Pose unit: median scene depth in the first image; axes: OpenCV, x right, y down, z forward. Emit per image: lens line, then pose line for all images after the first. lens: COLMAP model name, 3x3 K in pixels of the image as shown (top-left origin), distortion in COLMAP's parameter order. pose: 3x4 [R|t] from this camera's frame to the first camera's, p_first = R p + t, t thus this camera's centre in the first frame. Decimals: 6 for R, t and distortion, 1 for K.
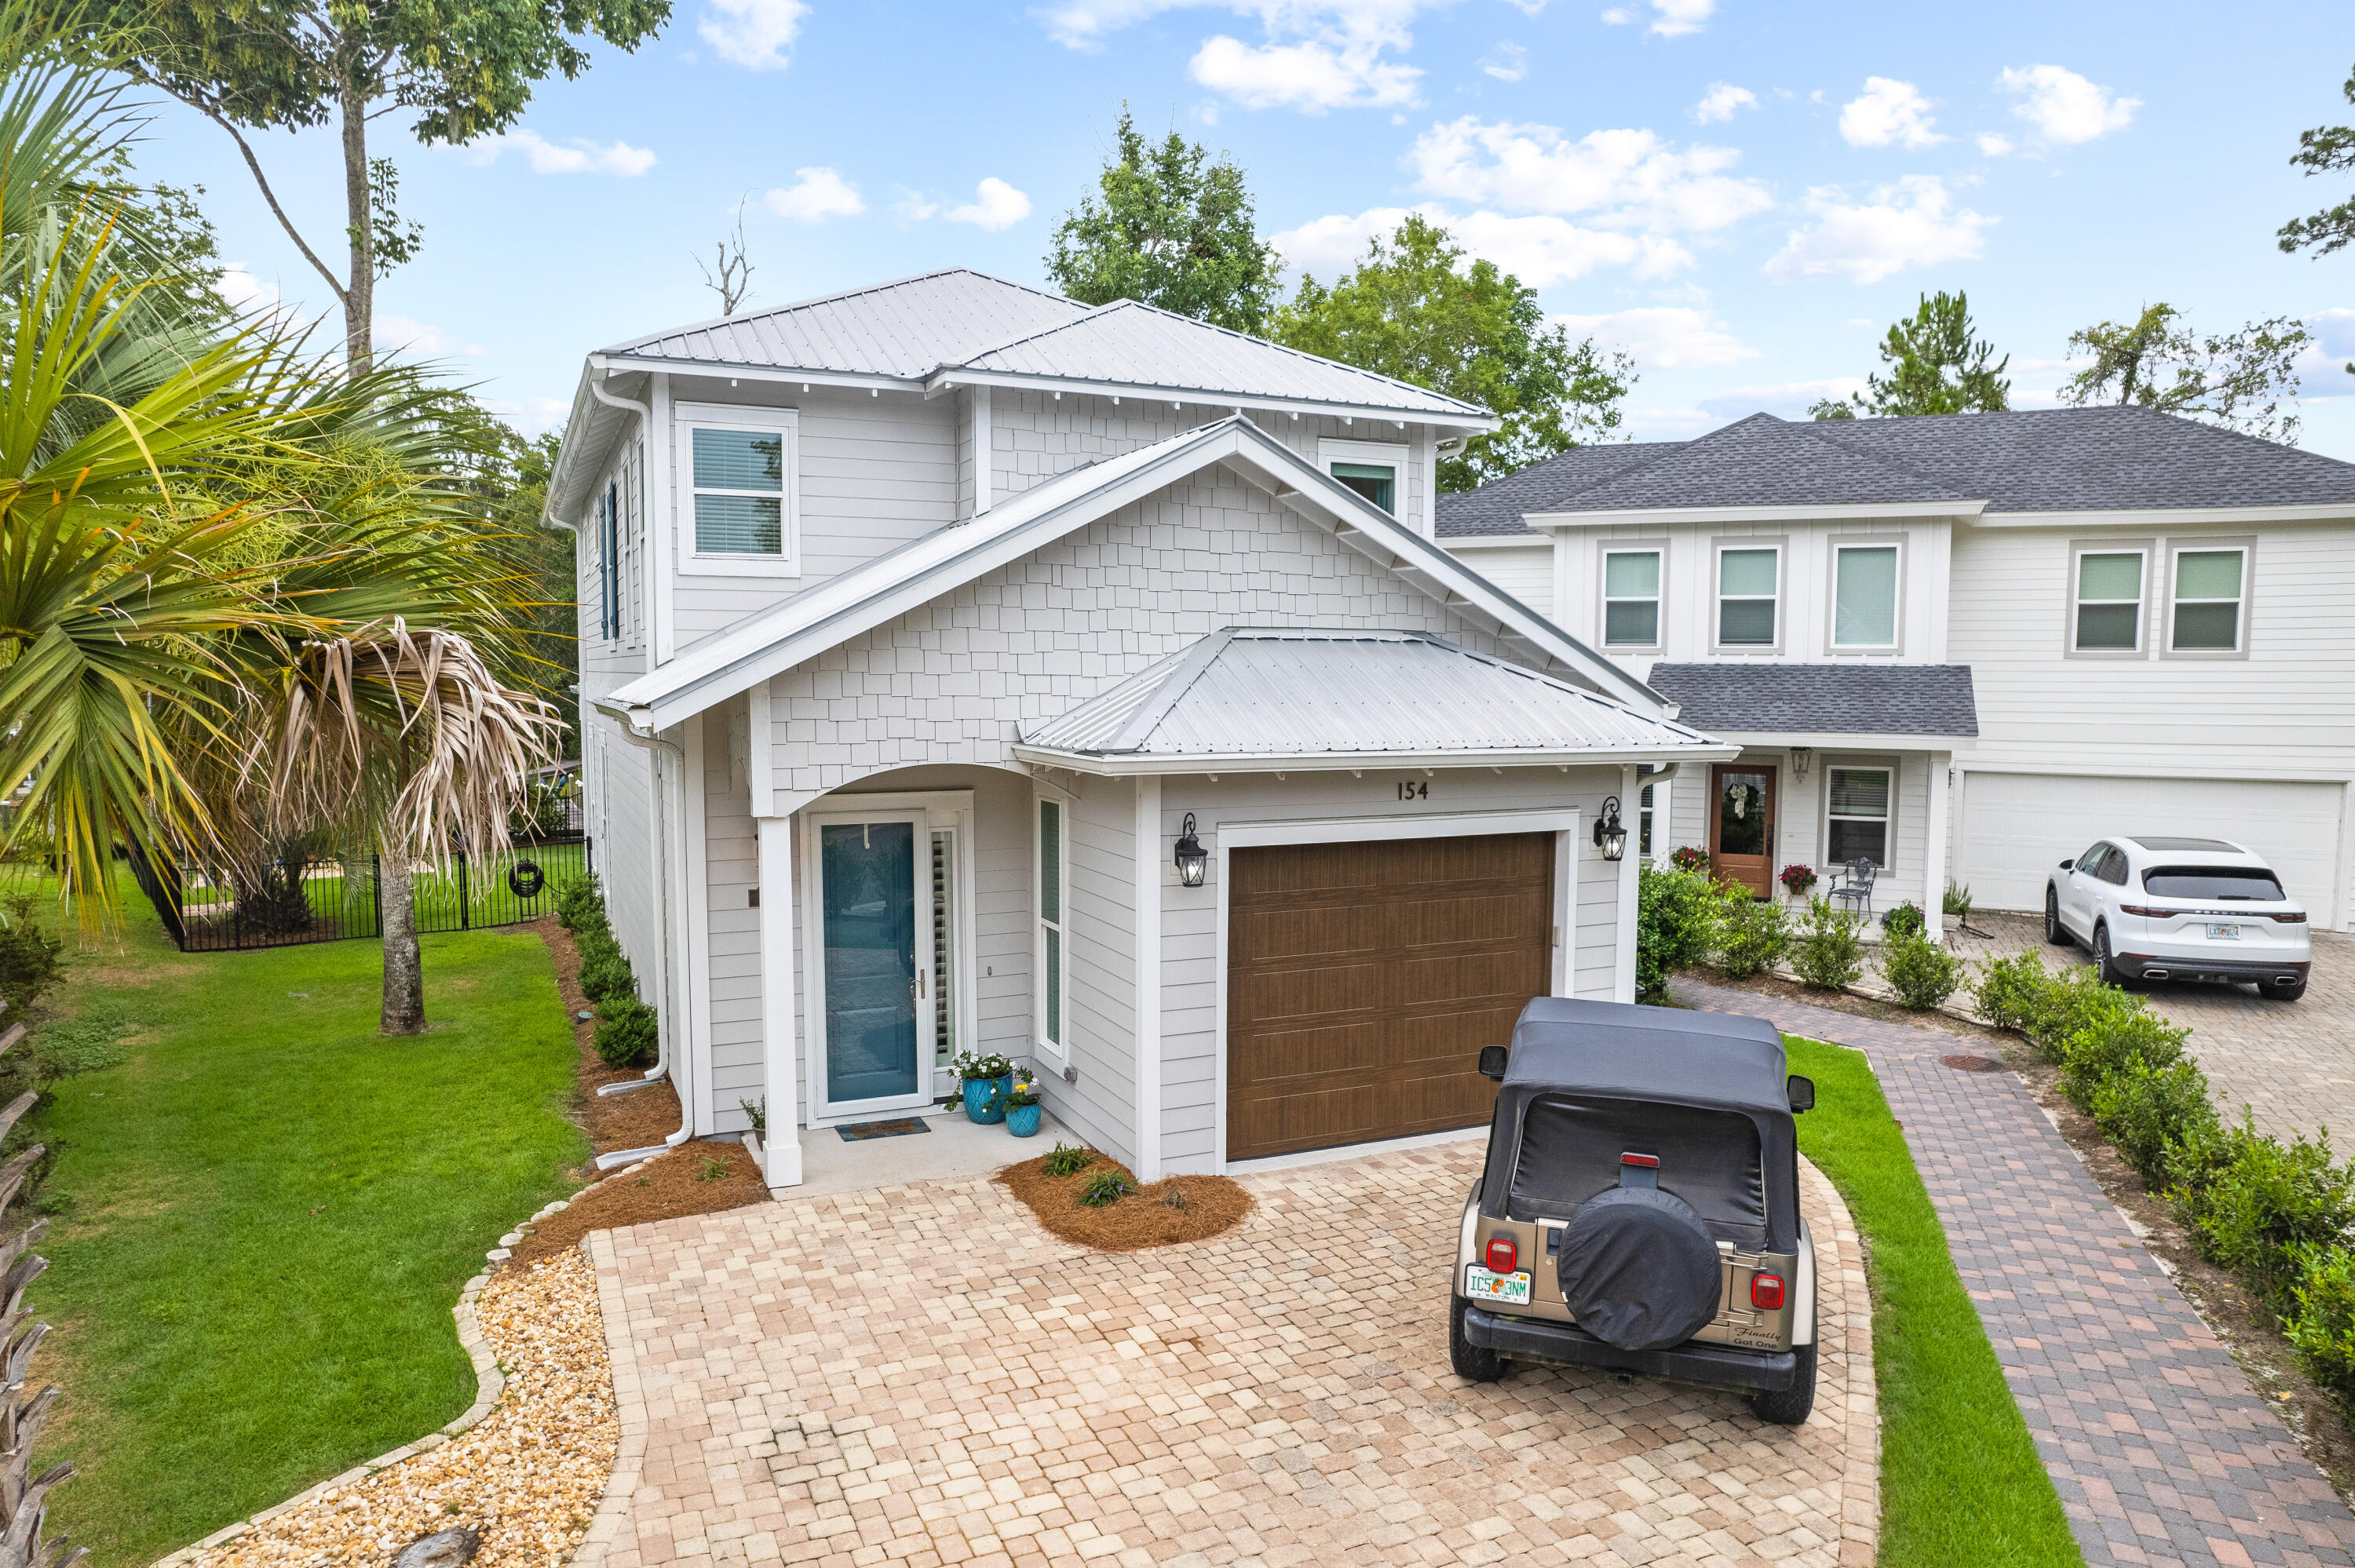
lens RADIAL K [[1519.4, 0, 1184.7], [0, 1519.4, 792.8], [0, 0, 1]] dist [-0.082512, 0.079246]
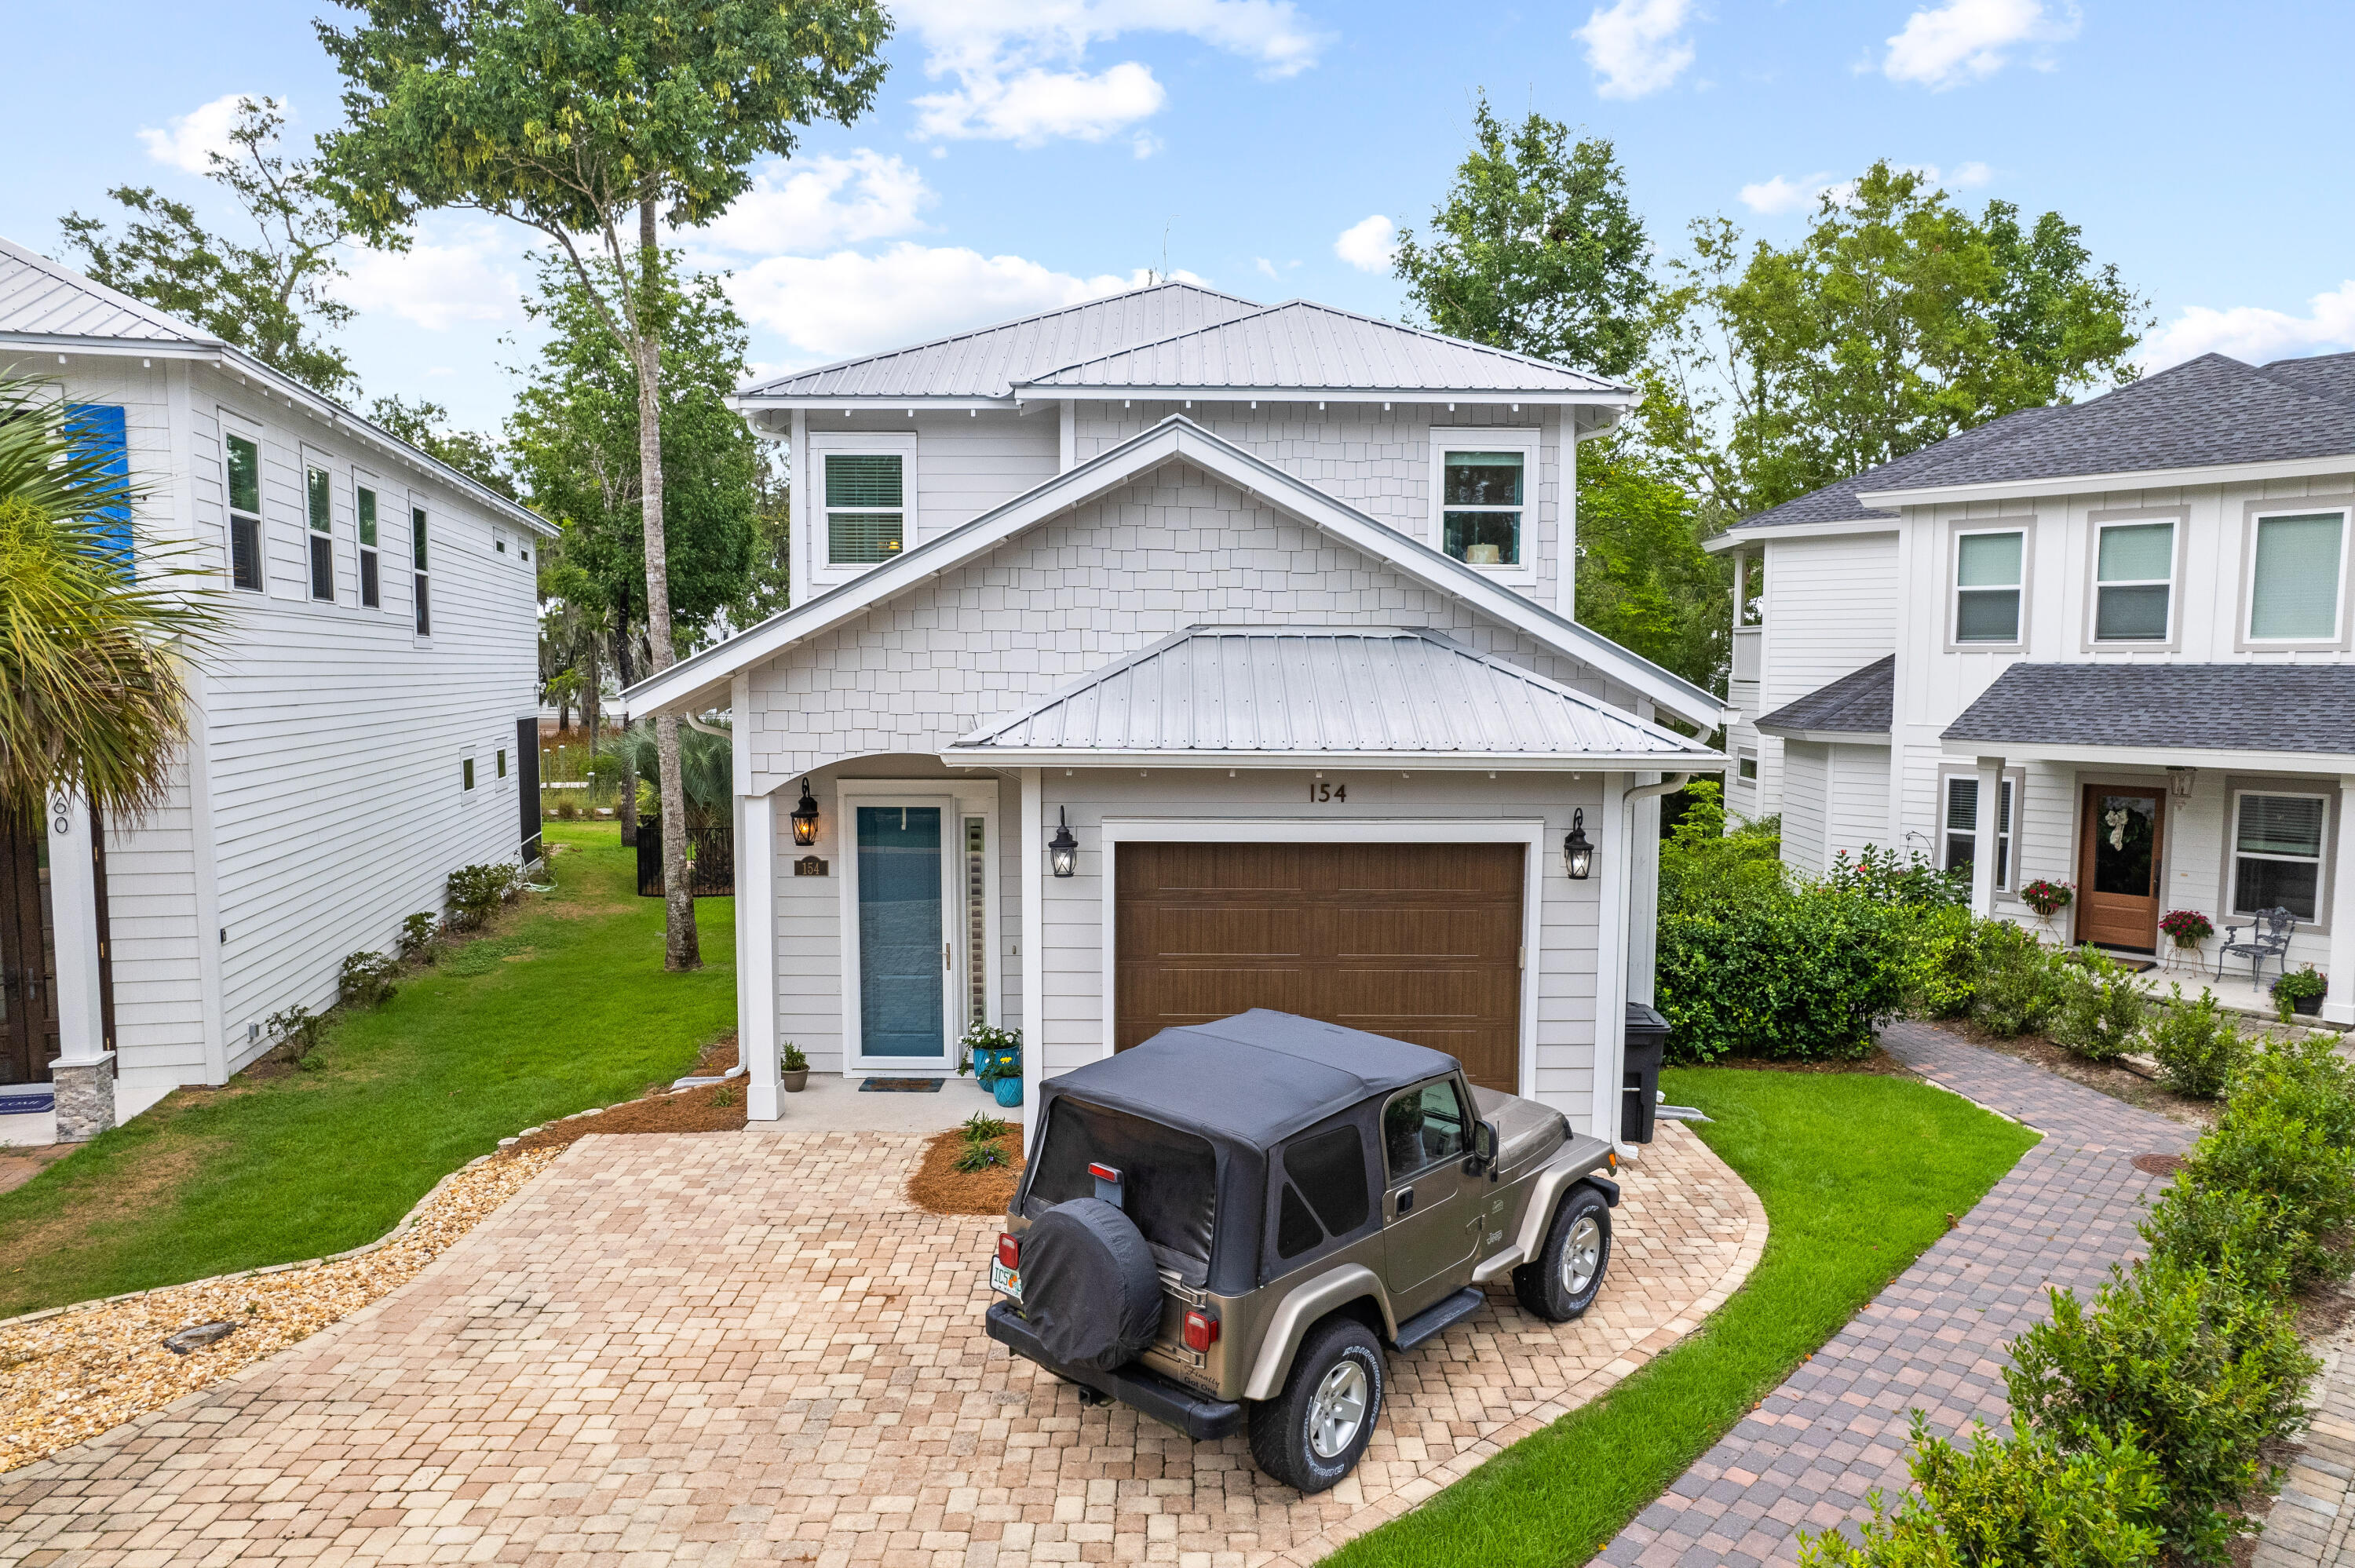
lens RADIAL K [[1519.4, 0, 1184.7], [0, 1519.4, 792.8], [0, 0, 1]] dist [-0.082512, 0.079246]
pose [[0.912073, 0.034379, -0.408584, 0.391962], [-0.034590, 0.999378, 0.006875, -0.004224], [0.408566, 0.007862, 0.912695, 0.071330]]
